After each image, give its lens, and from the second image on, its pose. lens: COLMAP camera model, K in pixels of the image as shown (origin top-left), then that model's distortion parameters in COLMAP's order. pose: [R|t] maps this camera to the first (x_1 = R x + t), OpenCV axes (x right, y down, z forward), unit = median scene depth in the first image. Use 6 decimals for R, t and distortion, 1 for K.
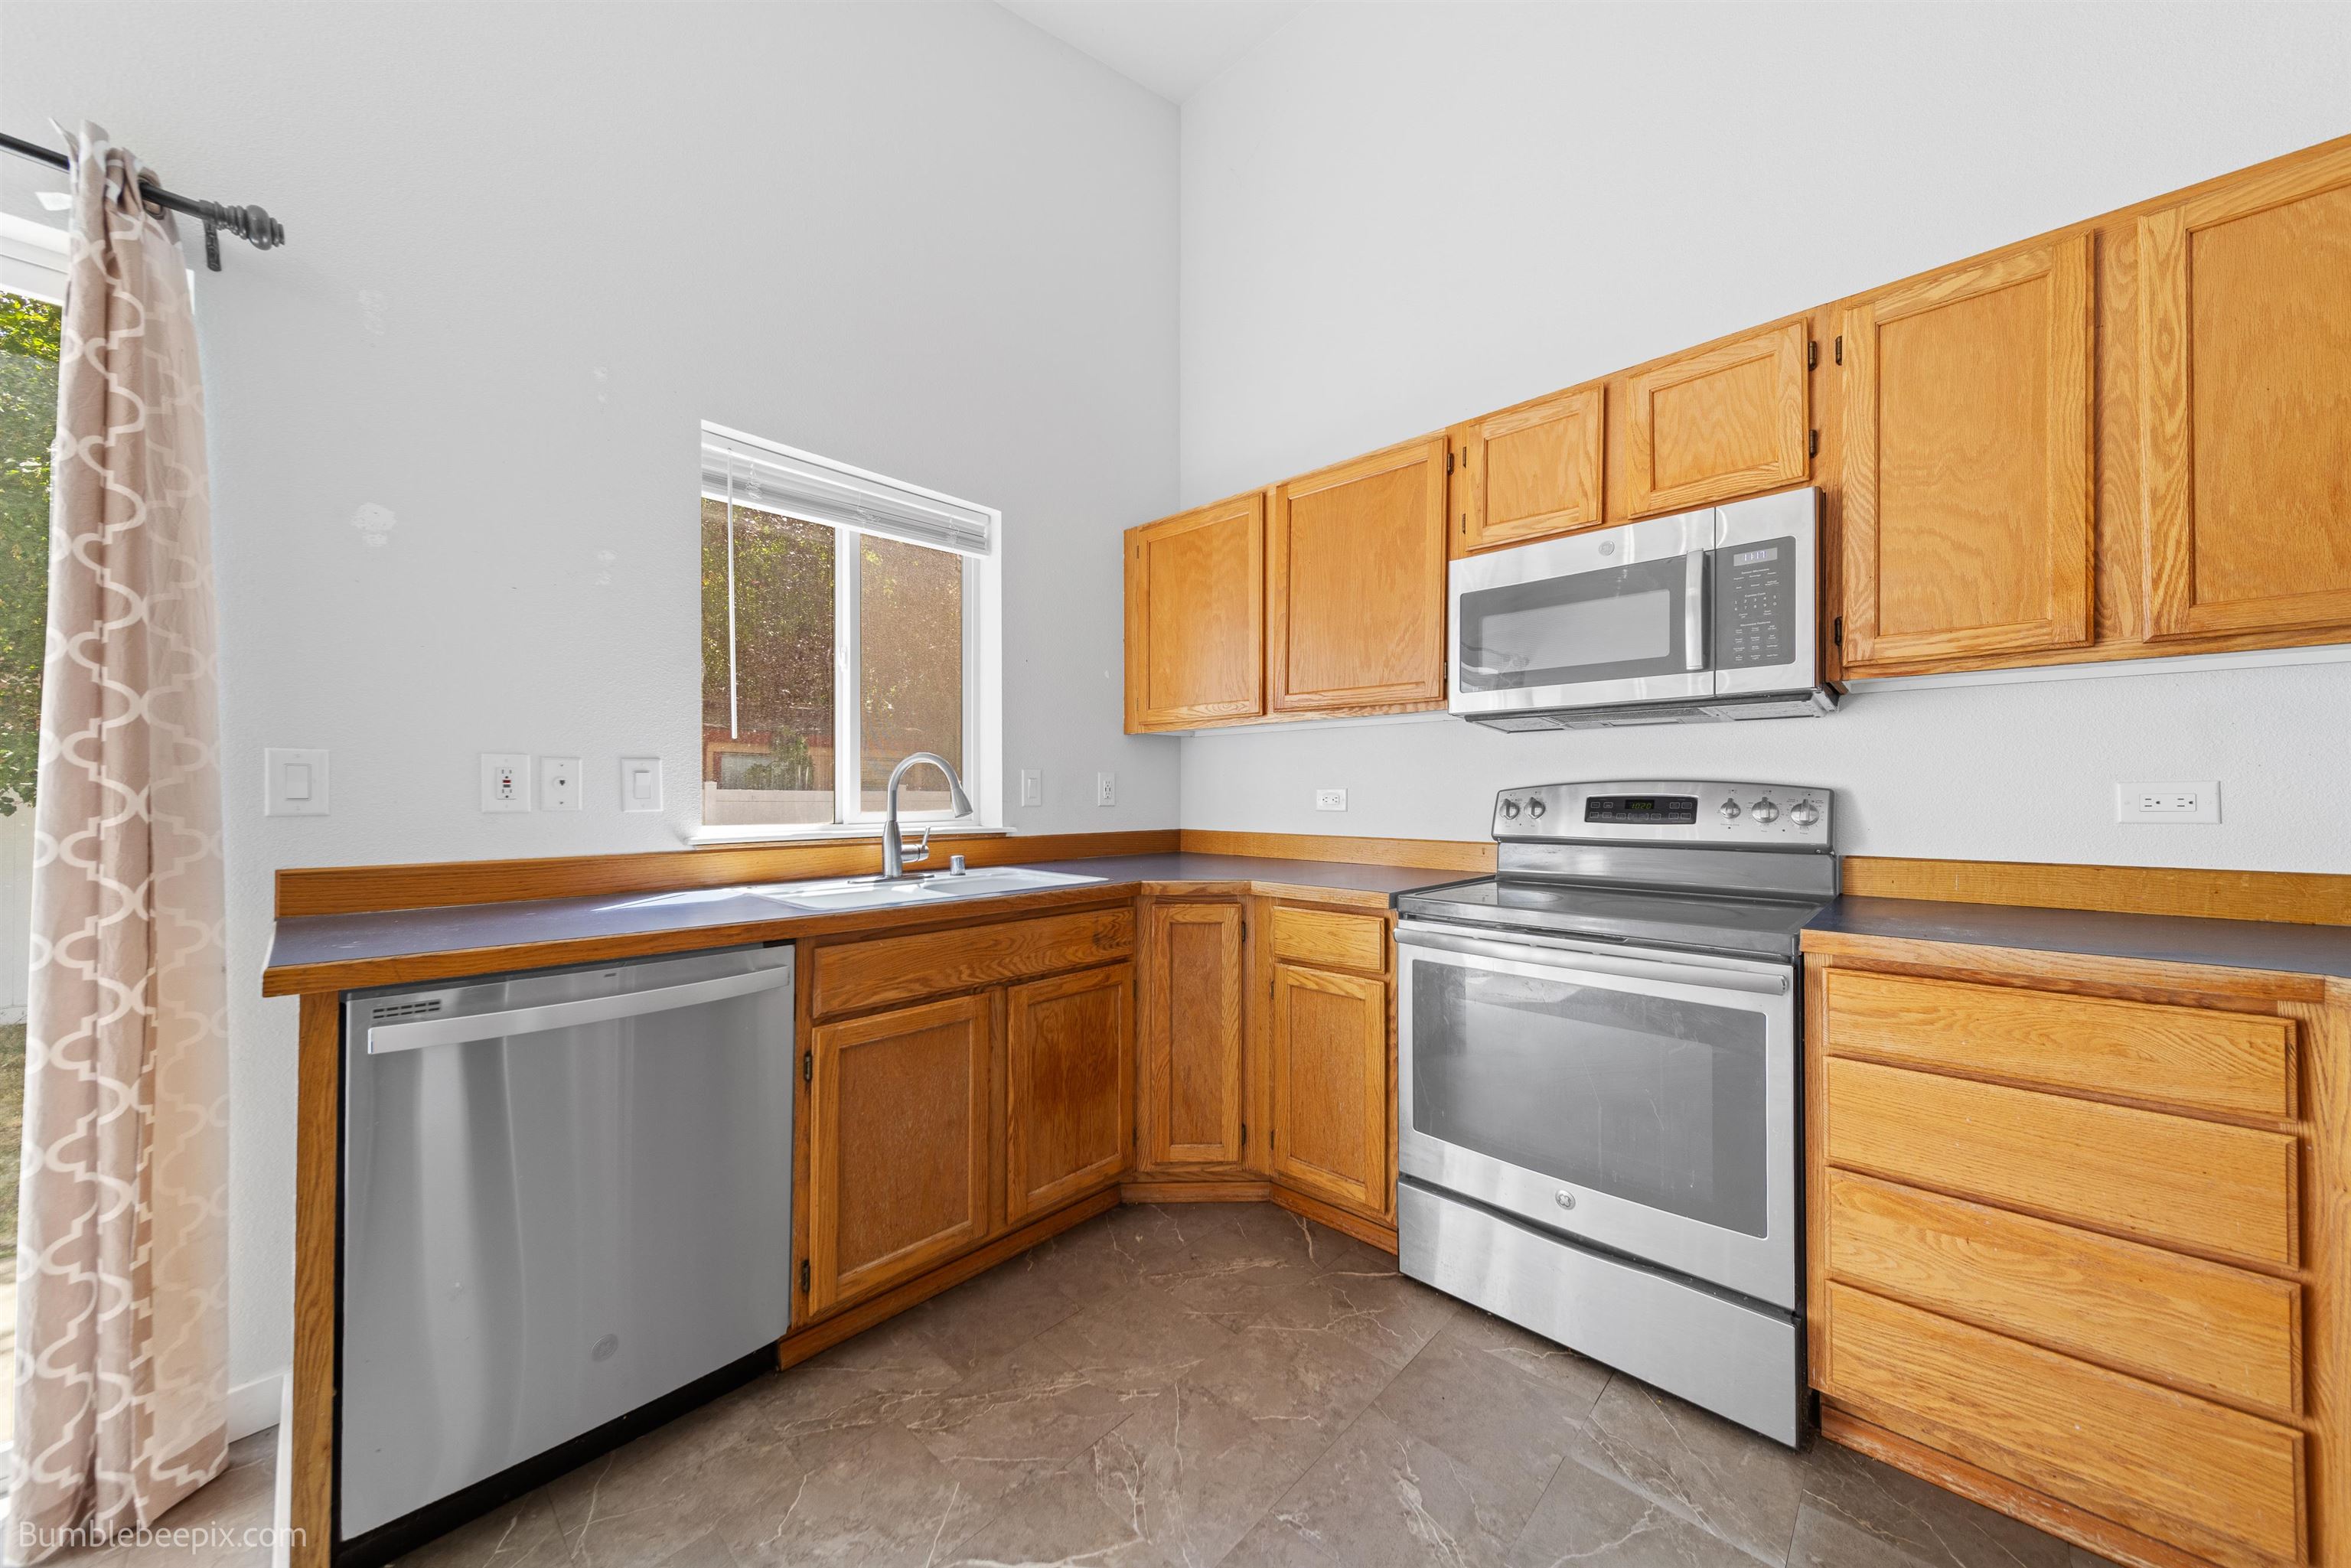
lens RADIAL K [[817.2, 0, 1173.5], [0, 817.2, 791.5], [0, 0, 1]] dist [0.007736, 0.000028]
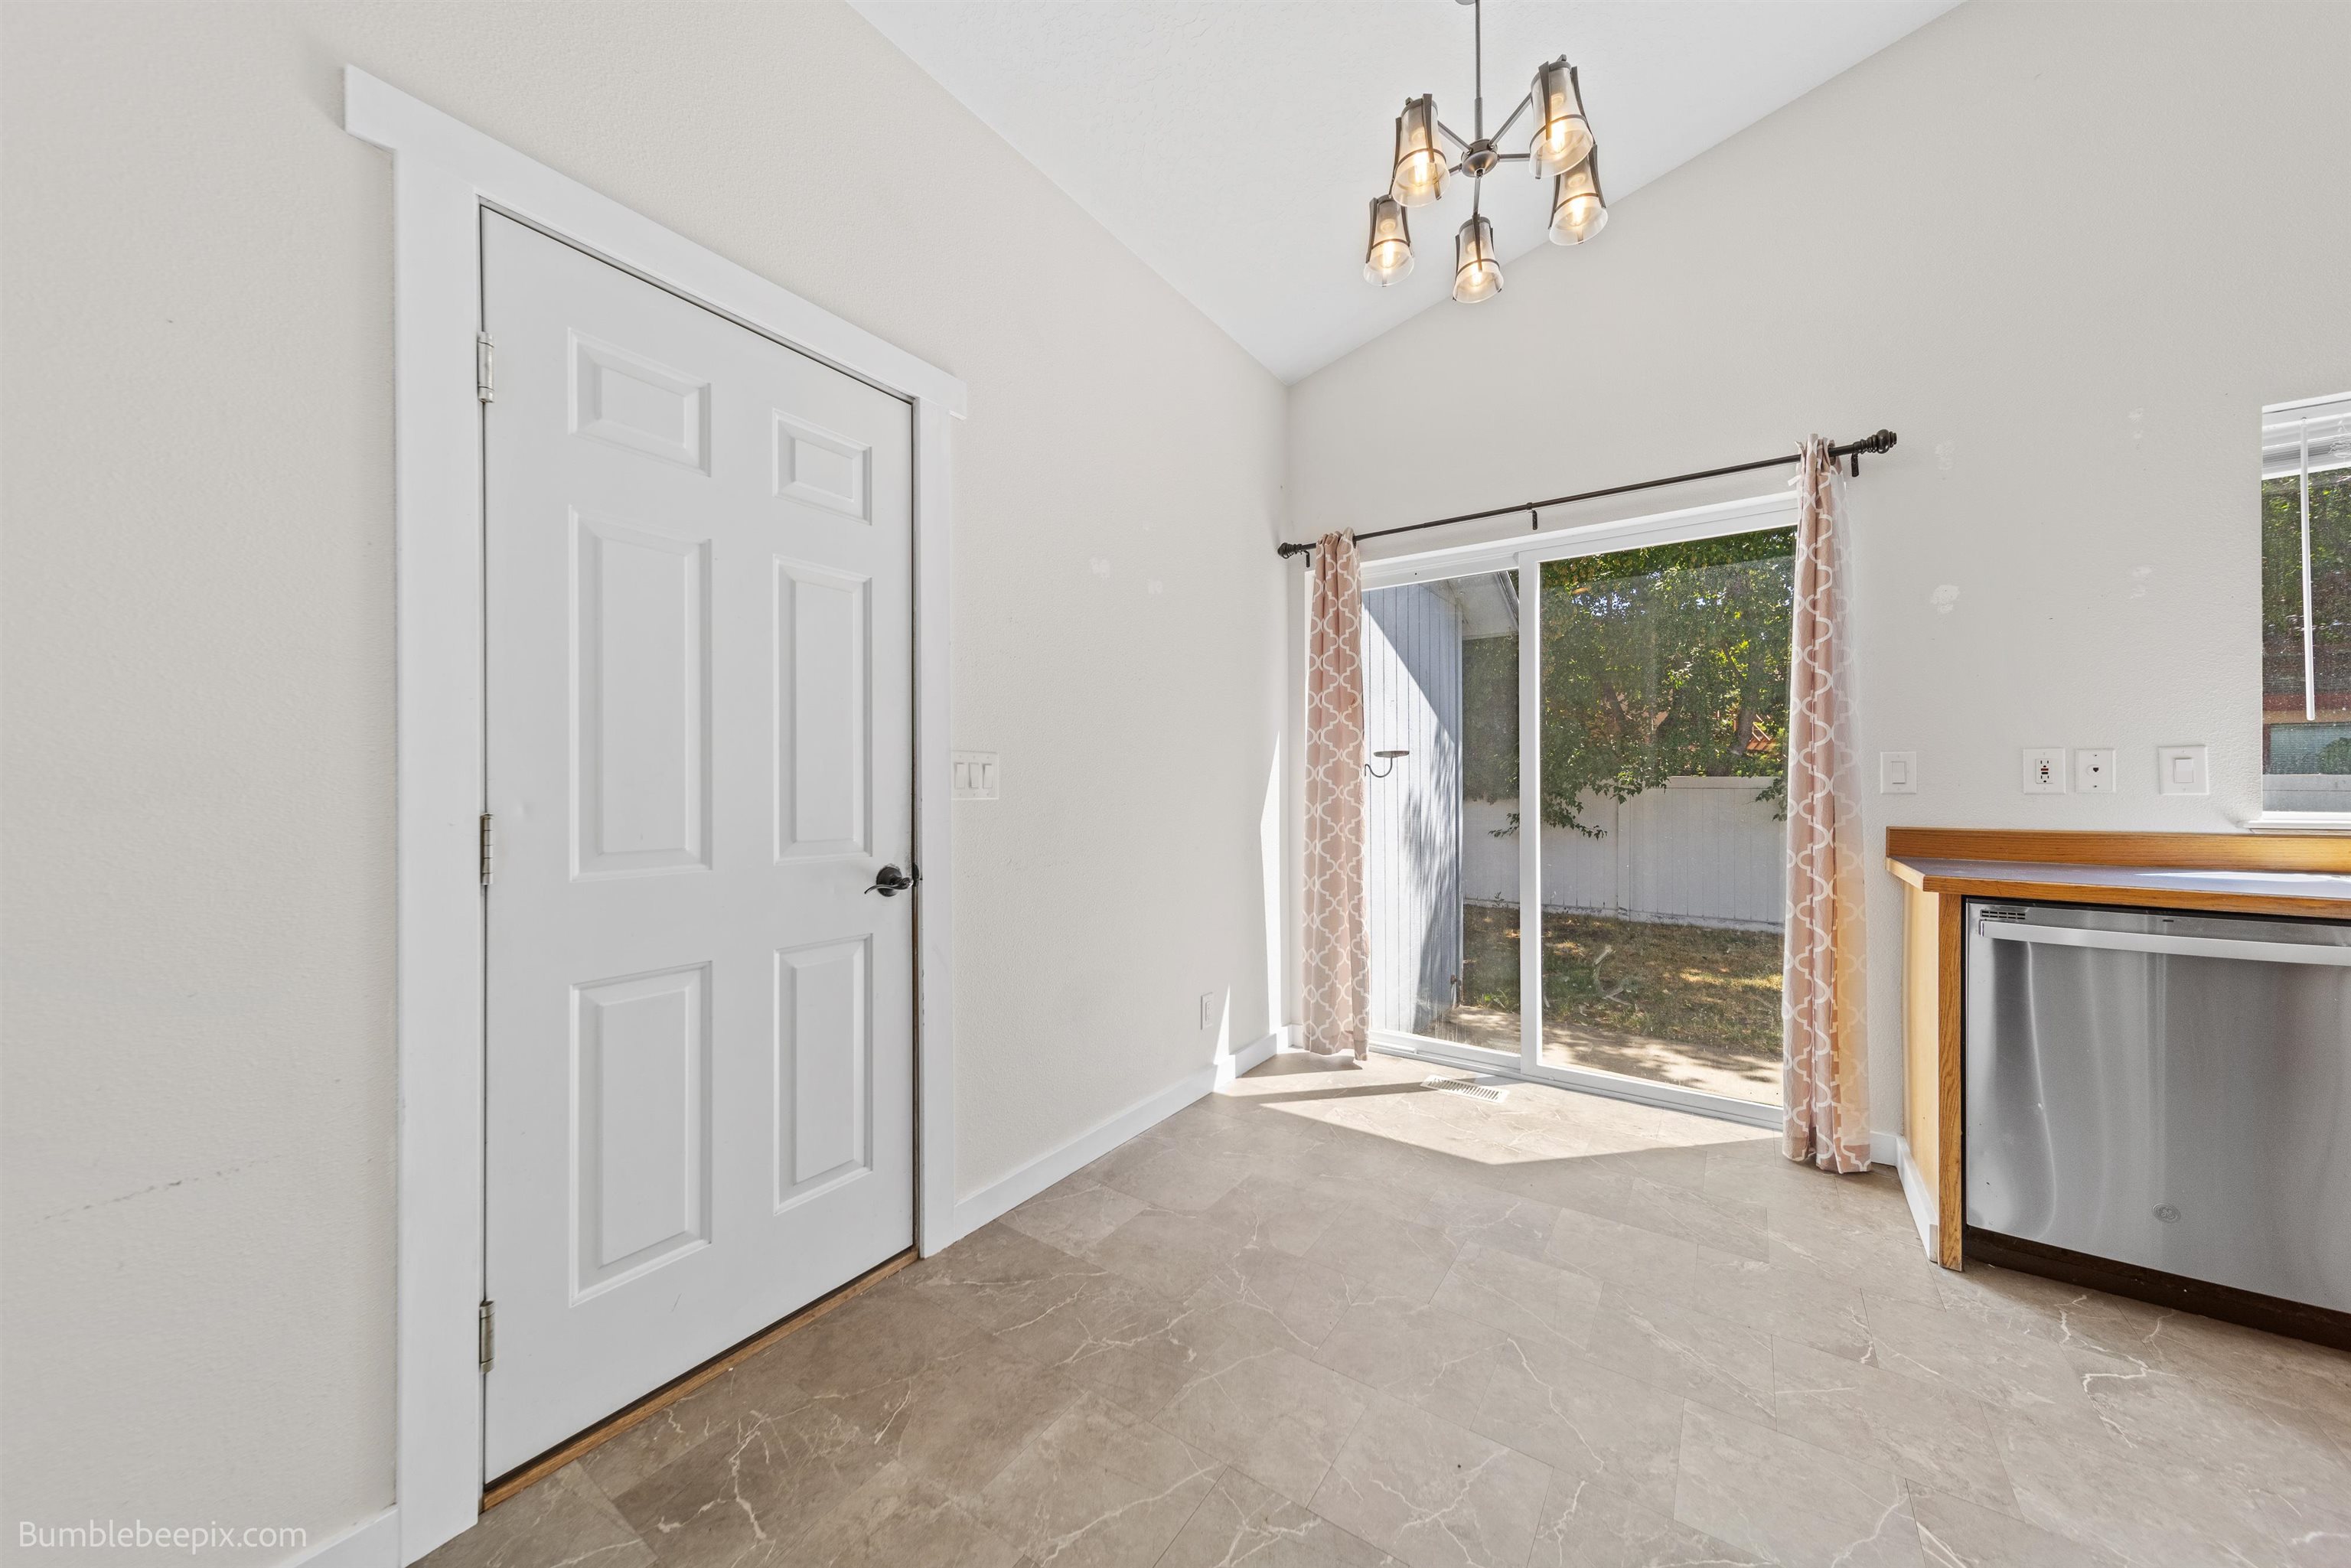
lens RADIAL K [[814.5, 0, 1175.0], [0, 814.5, 786.5], [0, 0, 1]] dist [0.008004, -0.000231]
pose [[0.142238, -0.000284, -0.989832, 0.262161], [0.005595, 0.999984, 0.000517, 0.005388], [0.989817, -0.005612, 0.142238, -0.515402]]
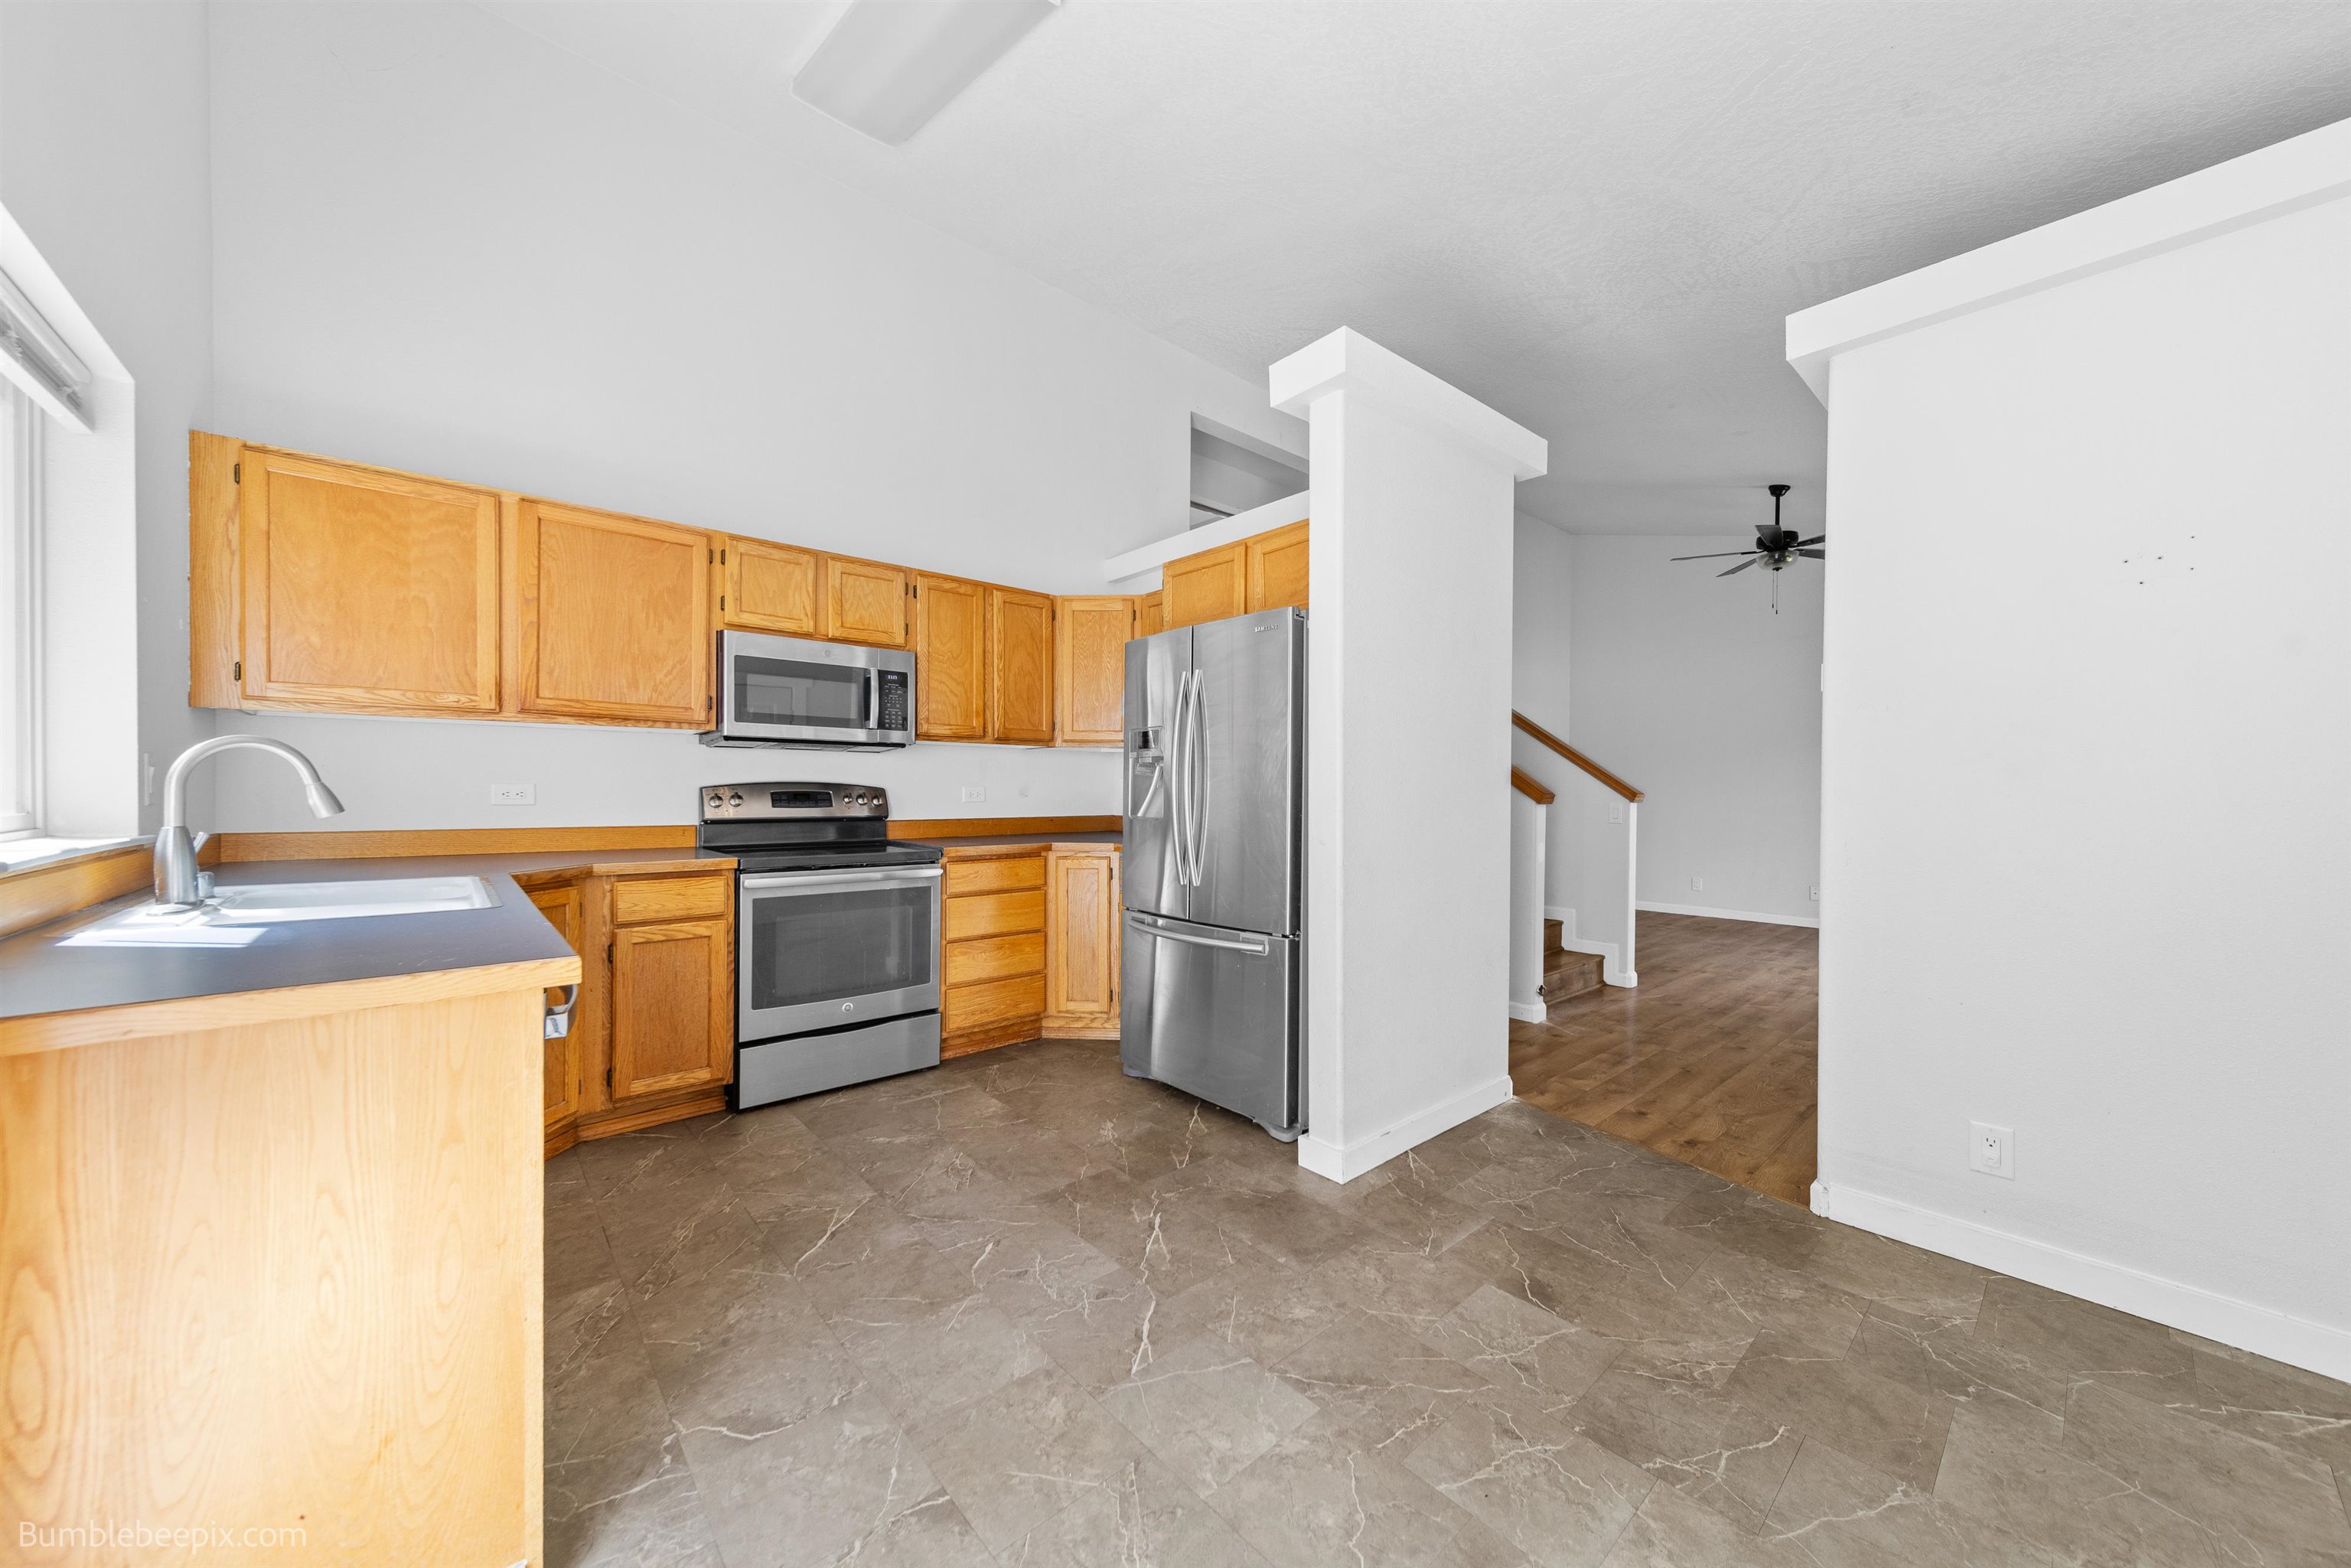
lens RADIAL K [[829.8, 0, 1178.8], [0, 829.8, 794.6], [0, 0, 1]] dist [0.010840, -0.000151]
pose [[0.093326, -0.004576, 0.995625, -1.228458], [-0.010300, 0.999931, 0.005562, -0.006683], [-0.995582, -0.010774, 0.093273, 0.068739]]
